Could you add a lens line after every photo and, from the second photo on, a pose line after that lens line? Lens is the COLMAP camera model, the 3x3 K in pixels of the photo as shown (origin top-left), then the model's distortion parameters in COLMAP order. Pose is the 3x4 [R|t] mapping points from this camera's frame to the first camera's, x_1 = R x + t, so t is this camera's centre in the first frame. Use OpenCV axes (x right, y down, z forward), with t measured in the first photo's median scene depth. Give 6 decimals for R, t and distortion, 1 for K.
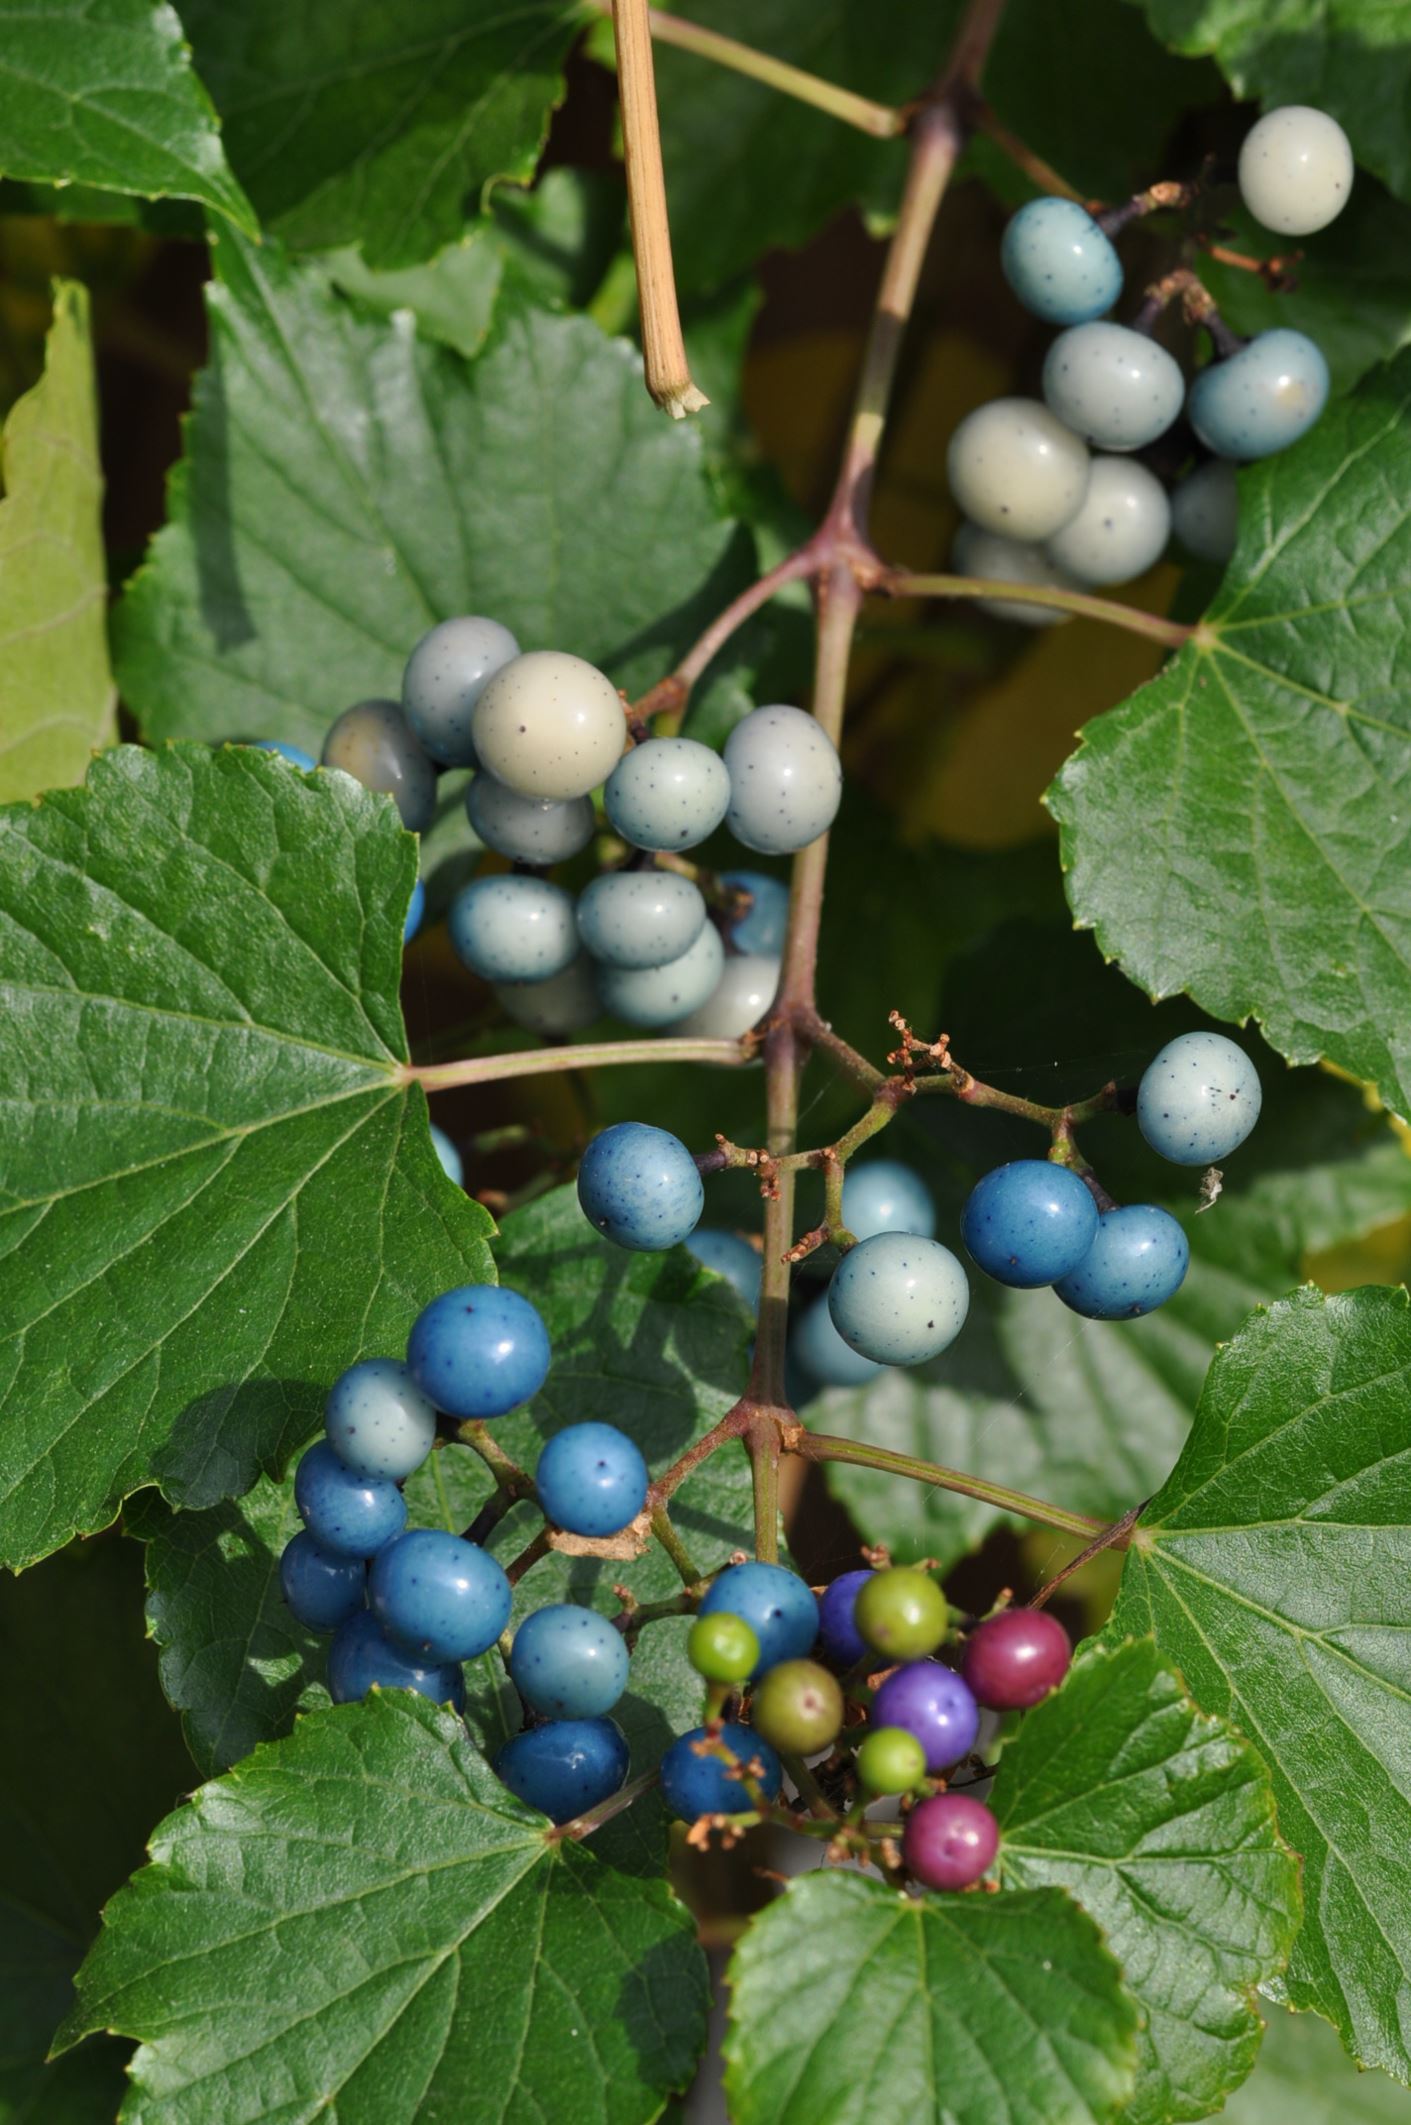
lens RADIAL K [[9584.7, 0, 863.8], [0, 9584.7, 1060.1], [0, 0, 1]] dist [0.590816, -53.511986]
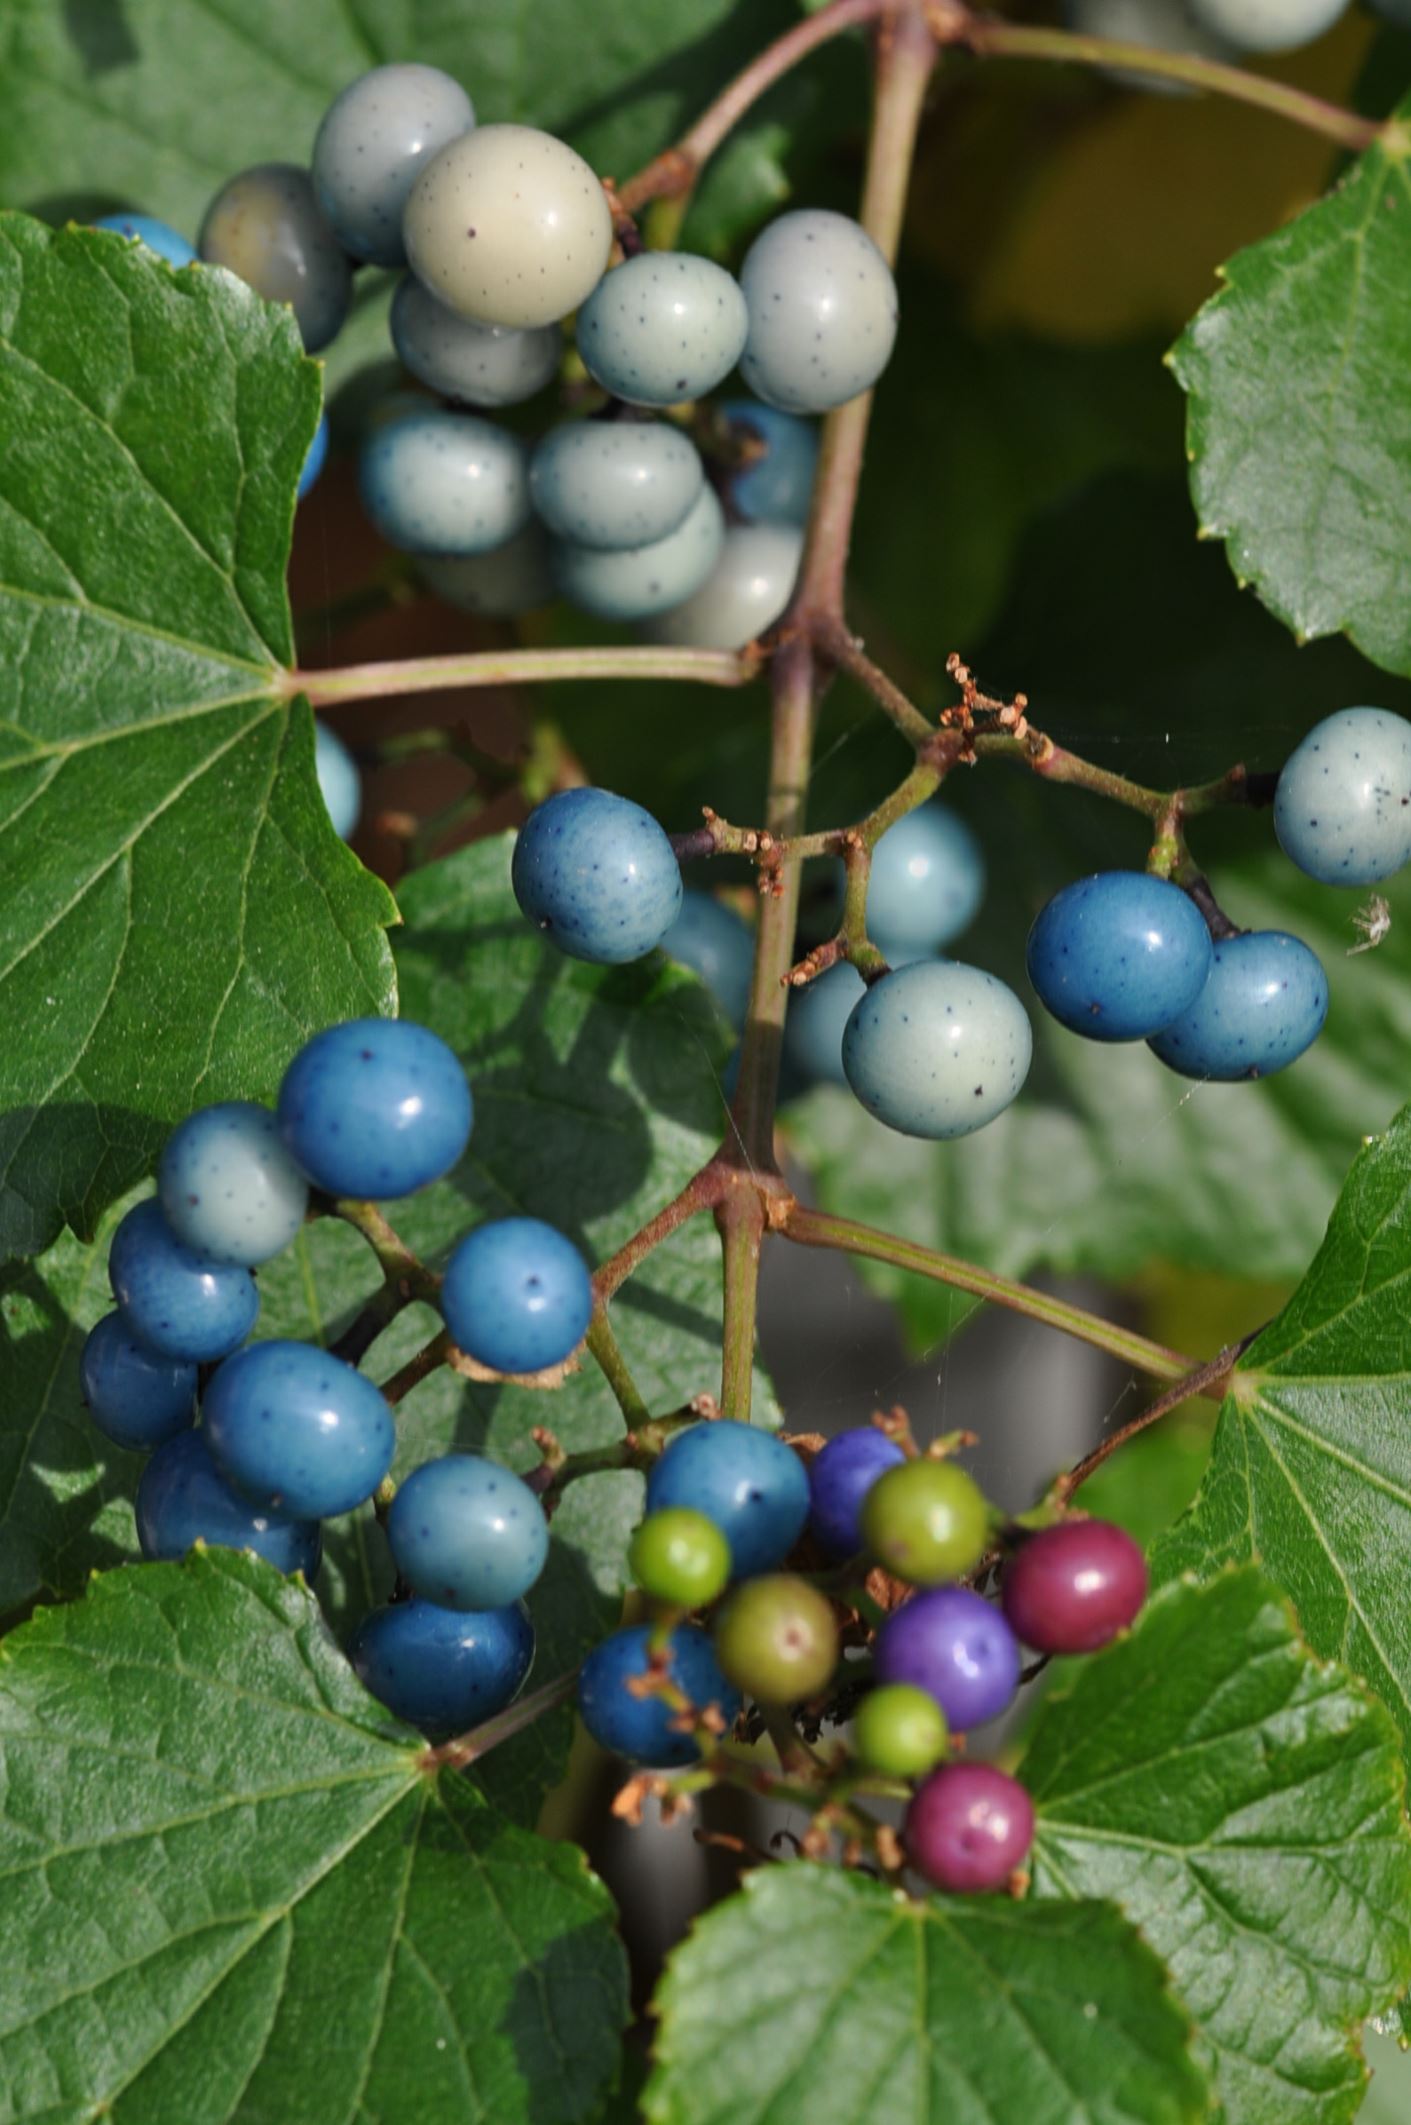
lens RADIAL K [[9525.5, 0, 704.4], [0, 9525.5, 968.3], [0, 0, 1]] dist [0.764190, -38.248093]
pose [[0.998027, 0.062602, 0.004761, -0.018080], [-0.062748, 0.992049, 0.109092, -0.060252], [0.002107, -0.109176, 0.994020, 0.268498]]
